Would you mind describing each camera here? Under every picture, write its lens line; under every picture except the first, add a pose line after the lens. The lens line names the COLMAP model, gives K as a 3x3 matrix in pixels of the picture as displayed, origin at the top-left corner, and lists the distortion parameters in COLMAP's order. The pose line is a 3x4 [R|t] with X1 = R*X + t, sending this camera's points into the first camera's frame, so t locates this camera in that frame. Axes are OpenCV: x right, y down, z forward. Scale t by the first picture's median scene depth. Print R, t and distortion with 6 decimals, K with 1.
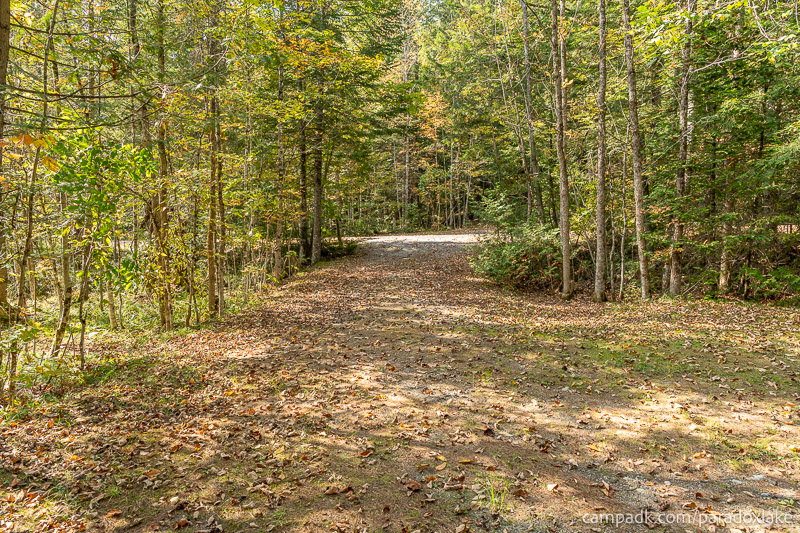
lens RADIAL K [[535.1, 0, 399.1], [0, 535.1, 268.0], [0, 0, 1]] dist [-0.002446, 0.005711]
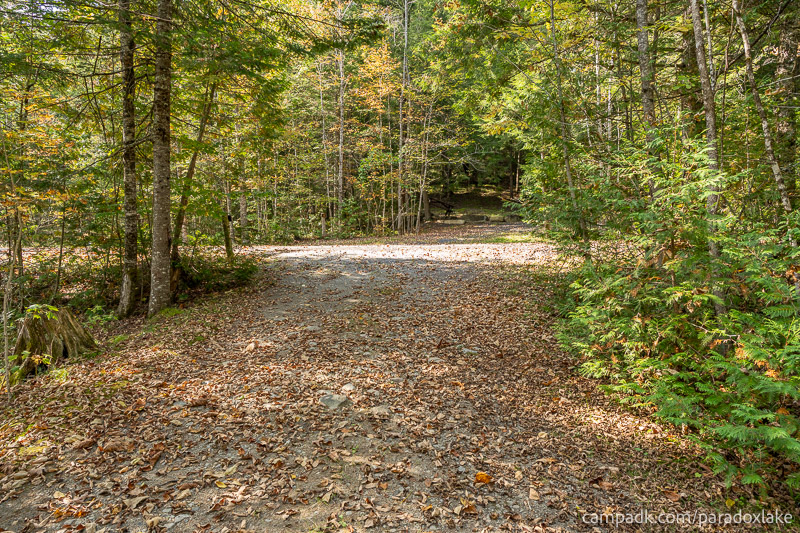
lens RADIAL K [[535.1, 0, 398.6], [0, 535.1, 264.1], [0, 0, 1]] dist [-0.002446, 0.005711]
pose [[0.990686, 0.003439, 0.136126, -0.006508], [-0.002137, 0.999951, -0.009711, -0.024741], [-0.136153, 0.009329, 0.990644, 0.274343]]
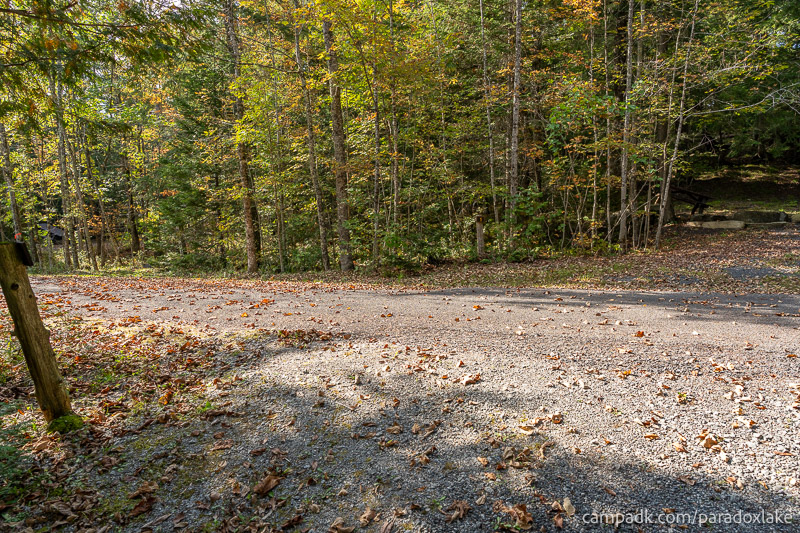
lens RADIAL K [[535.1, 0, 400.9], [0, 535.1, 266.0], [0, 0, 1]] dist [-0.002446, 0.005711]
pose [[0.977243, 0.019778, -0.211198, 0.018566], [-0.019567, 0.999804, 0.003086, -0.062429], [0.211217, 0.001116, 0.977439, 0.602224]]
